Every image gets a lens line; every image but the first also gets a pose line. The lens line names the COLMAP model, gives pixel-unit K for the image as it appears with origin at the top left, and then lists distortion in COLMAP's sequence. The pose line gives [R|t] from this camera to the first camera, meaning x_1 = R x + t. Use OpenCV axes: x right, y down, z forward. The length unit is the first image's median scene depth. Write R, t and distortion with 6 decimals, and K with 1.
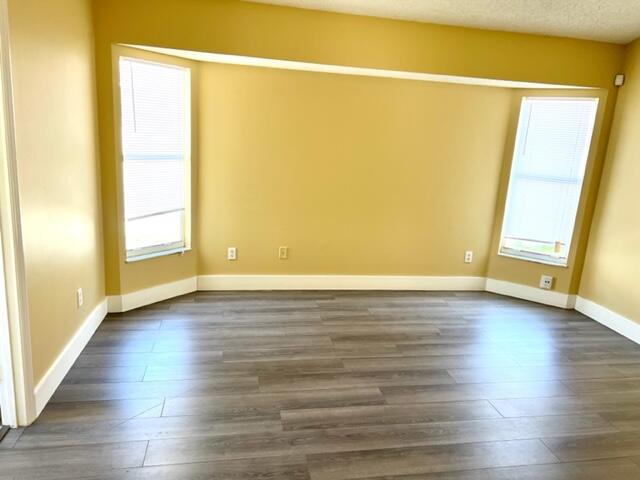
lens RADIAL K [[480.0, 0, 320.0], [0, 480.0, 240.0], [0, 0, 1]] dist [0.058118, -0.055743]
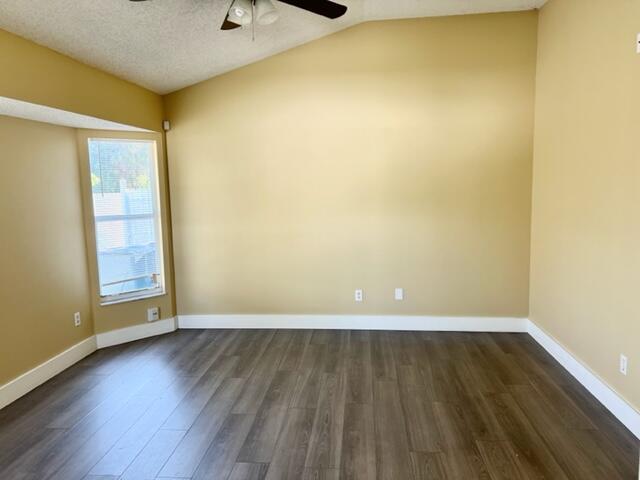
lens RADIAL K [[480.0, 0, 320.0], [0, 480.0, 240.0], [0, 0, 1]] dist [0.058118, -0.055743]
pose [[0.285196, -0.187299, 0.939991, -0.376632], [0.259857, 0.959099, 0.112265, -0.089841], [-0.922571, 0.212246, 0.322202, 0.312796]]
